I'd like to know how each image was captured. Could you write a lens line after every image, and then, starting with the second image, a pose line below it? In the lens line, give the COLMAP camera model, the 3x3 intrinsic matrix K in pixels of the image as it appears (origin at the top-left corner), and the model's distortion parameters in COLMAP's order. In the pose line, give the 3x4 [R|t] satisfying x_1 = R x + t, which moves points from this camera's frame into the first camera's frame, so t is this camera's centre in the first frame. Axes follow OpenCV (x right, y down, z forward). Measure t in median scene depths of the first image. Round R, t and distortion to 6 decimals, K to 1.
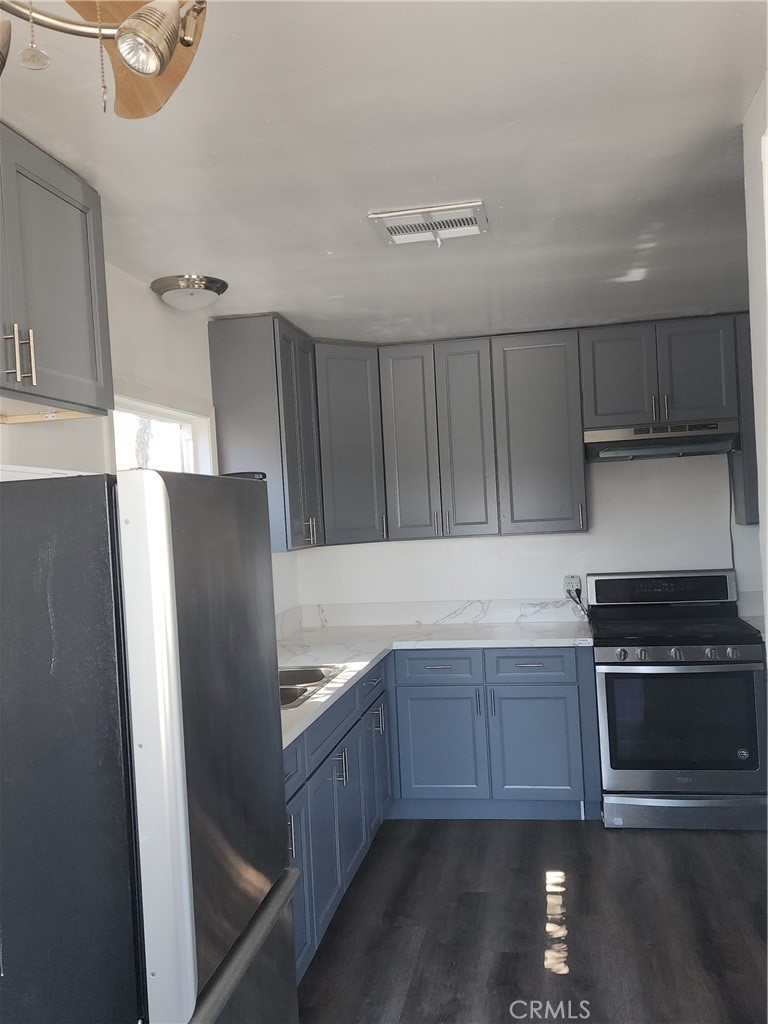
lens RADIAL K [[821.0, 0, 384.5], [0, 821.0, 513.1], [0, 0, 1]] dist [0.013916, -0.006340]
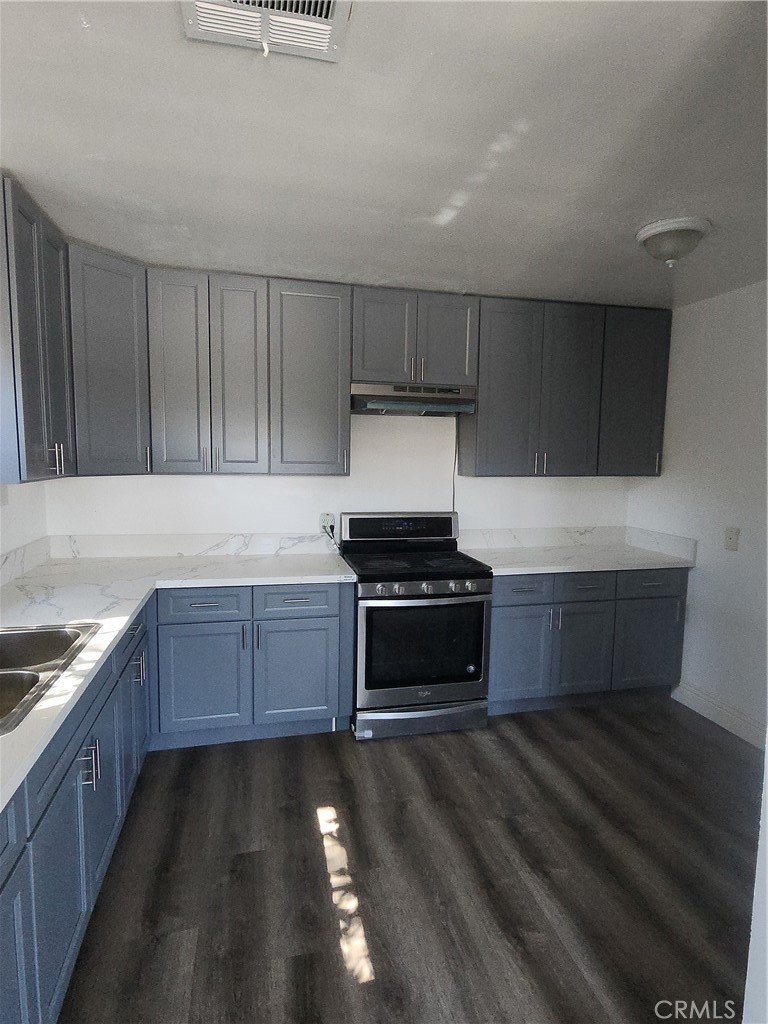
lens RADIAL K [[558.2, 0, 390.8], [0, 558.2, 513.4], [0, 0, 1]] dist [-0.005916, 0.004416]
pose [[0.908863, 0.024341, 0.416383, -0.013672], [-0.066516, 0.993978, 0.087081, 0.004302], [-0.411756, -0.106841, 0.905009, 0.311338]]
